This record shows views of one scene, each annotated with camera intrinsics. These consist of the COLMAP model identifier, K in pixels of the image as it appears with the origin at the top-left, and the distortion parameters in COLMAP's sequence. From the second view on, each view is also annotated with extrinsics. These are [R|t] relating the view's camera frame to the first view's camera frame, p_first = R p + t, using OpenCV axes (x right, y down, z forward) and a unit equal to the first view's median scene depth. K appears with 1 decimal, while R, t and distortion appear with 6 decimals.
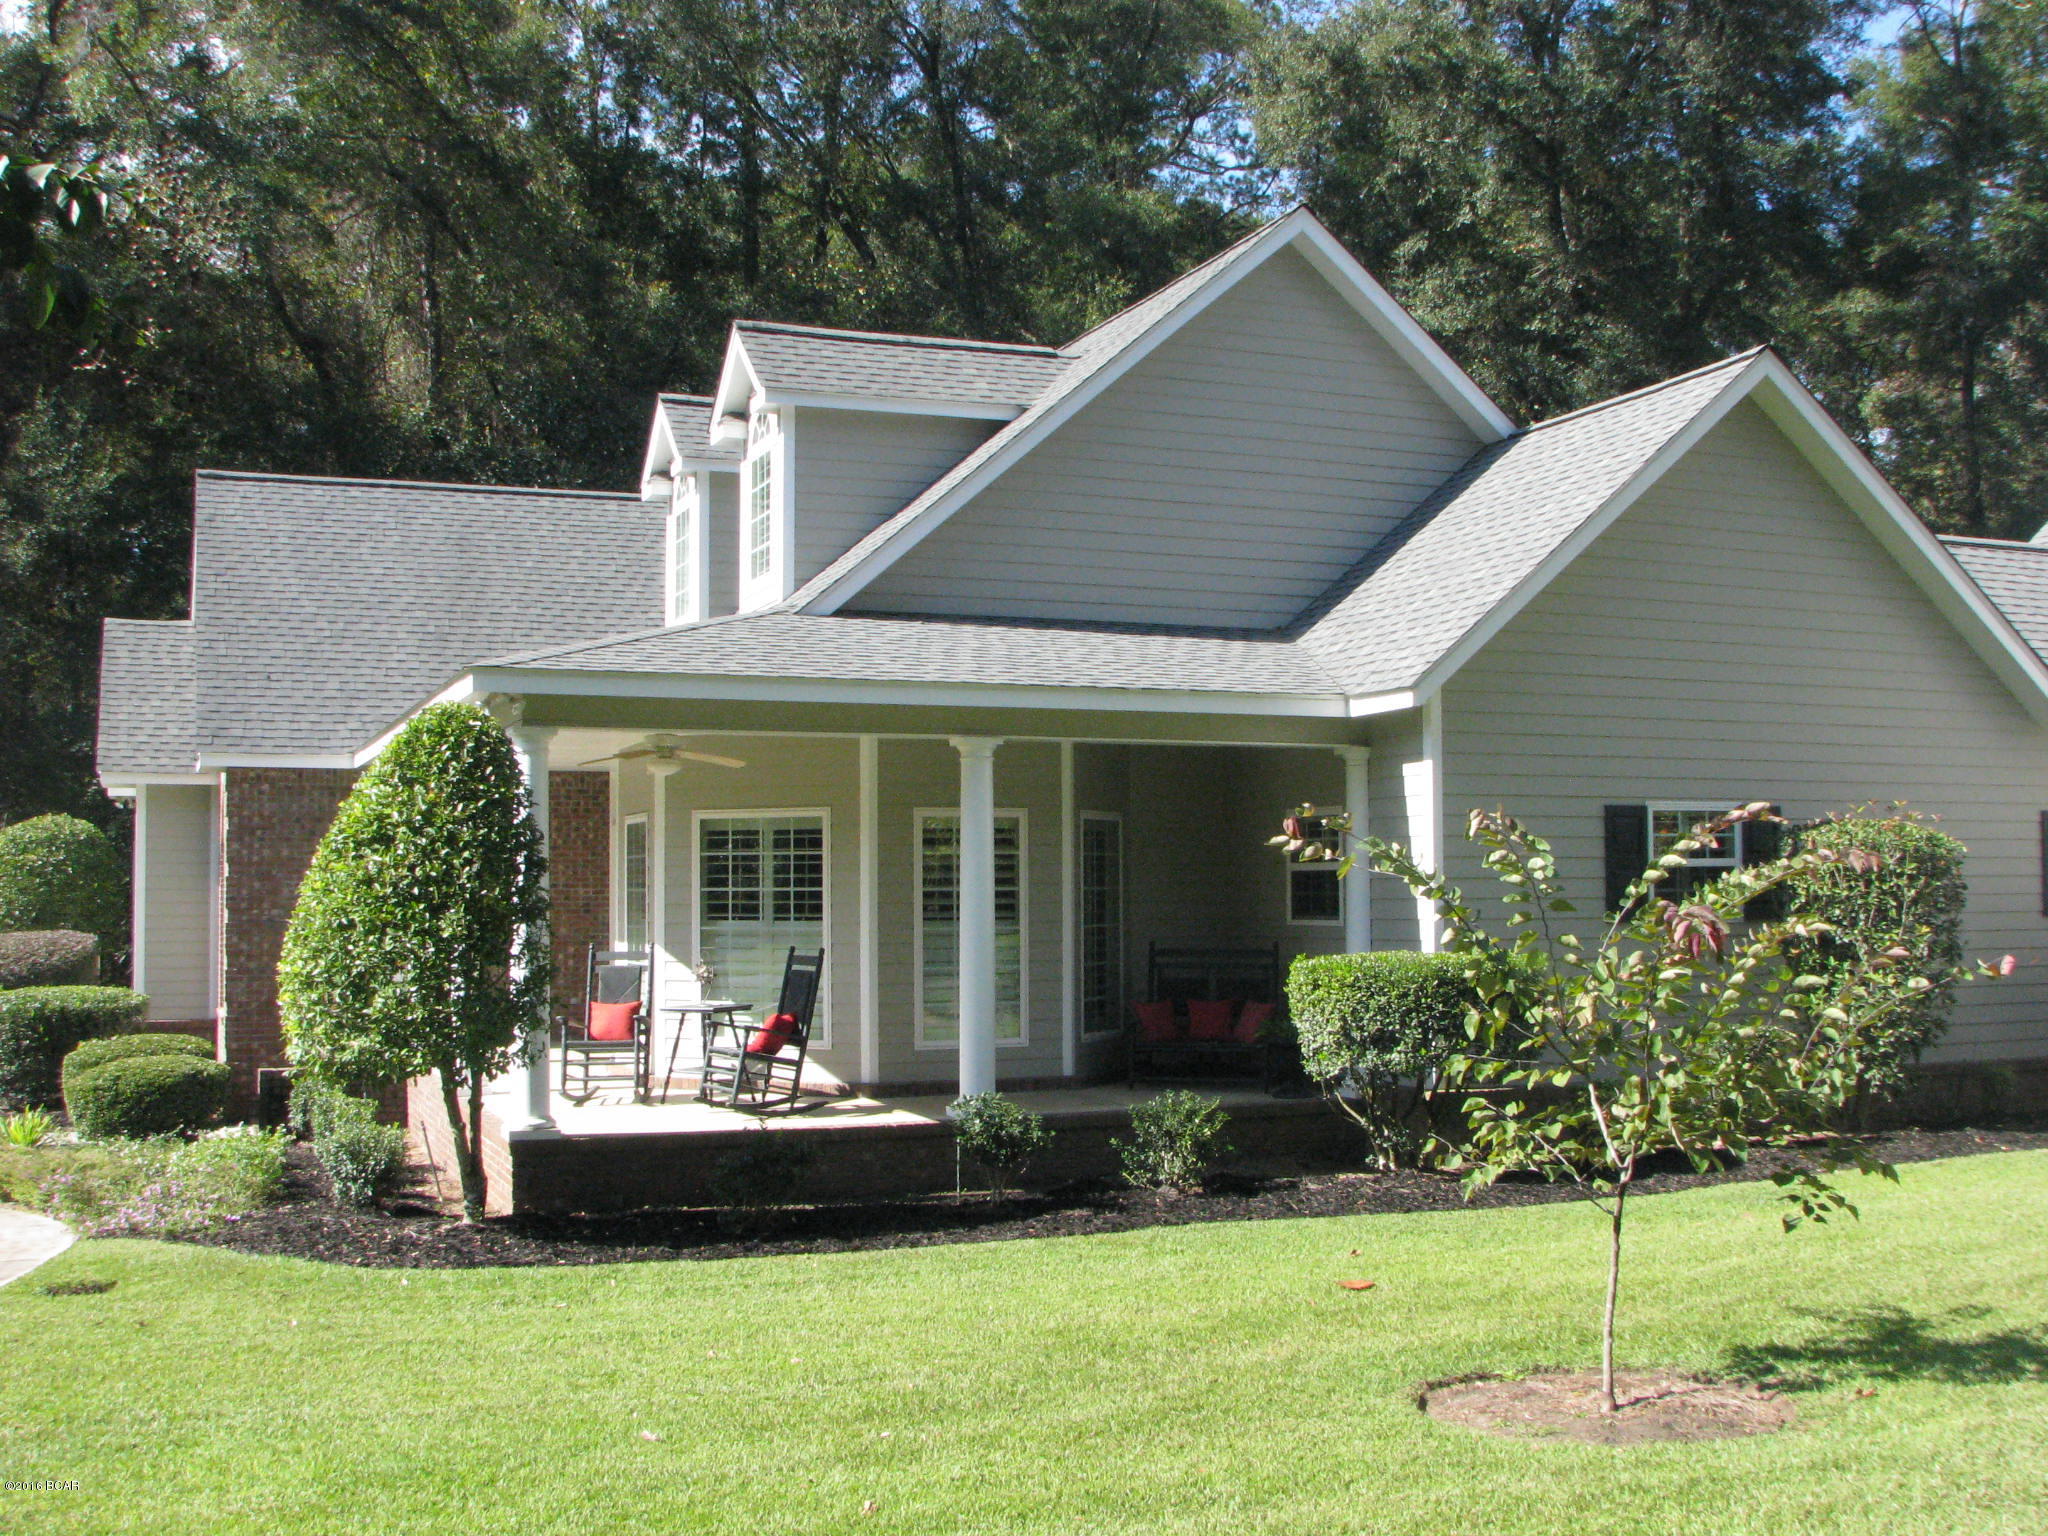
lens RADIAL K [[2226.9, 0, 1024.0], [0, 2226.9, 768.0], [0, 0, 1]] dist [-0.205293, 0.297006]
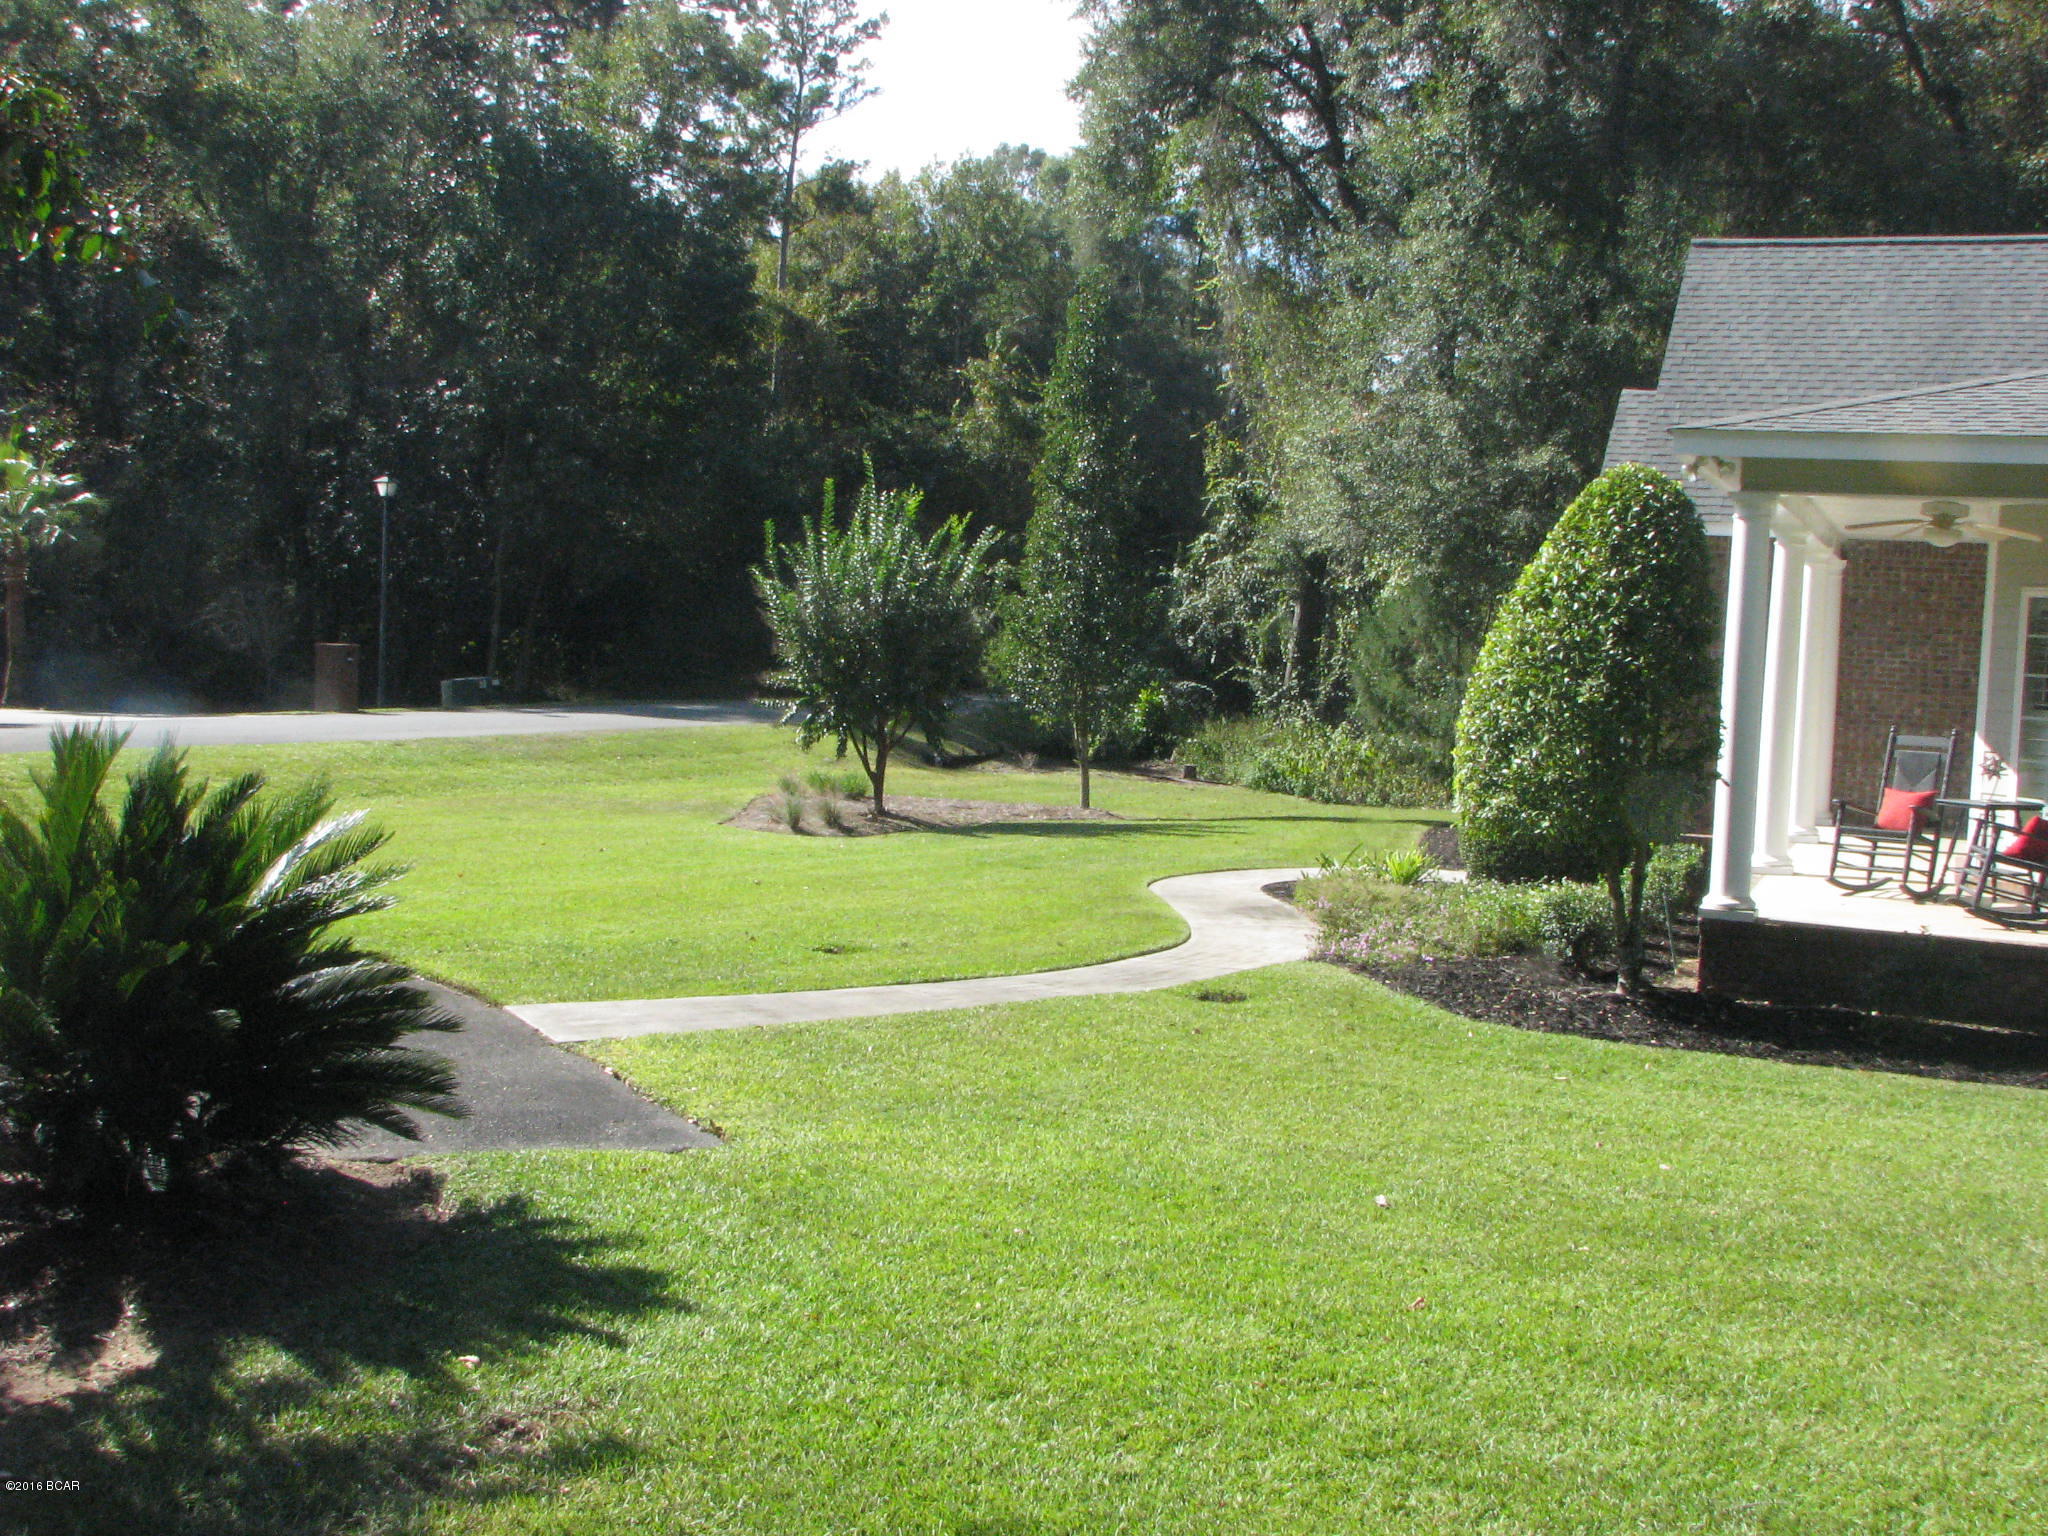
lens RADIAL K [[2226.9, 0, 1024.0], [0, 2226.9, 768.0], [0, 0, 1]] dist [-0.205293, 0.297006]
pose [[0.705847, 0.081471, -0.703664, 0.251795], [-0.008104, 0.994228, 0.106984, 0.001852], [0.708318, -0.069812, 0.702433, 0.114936]]
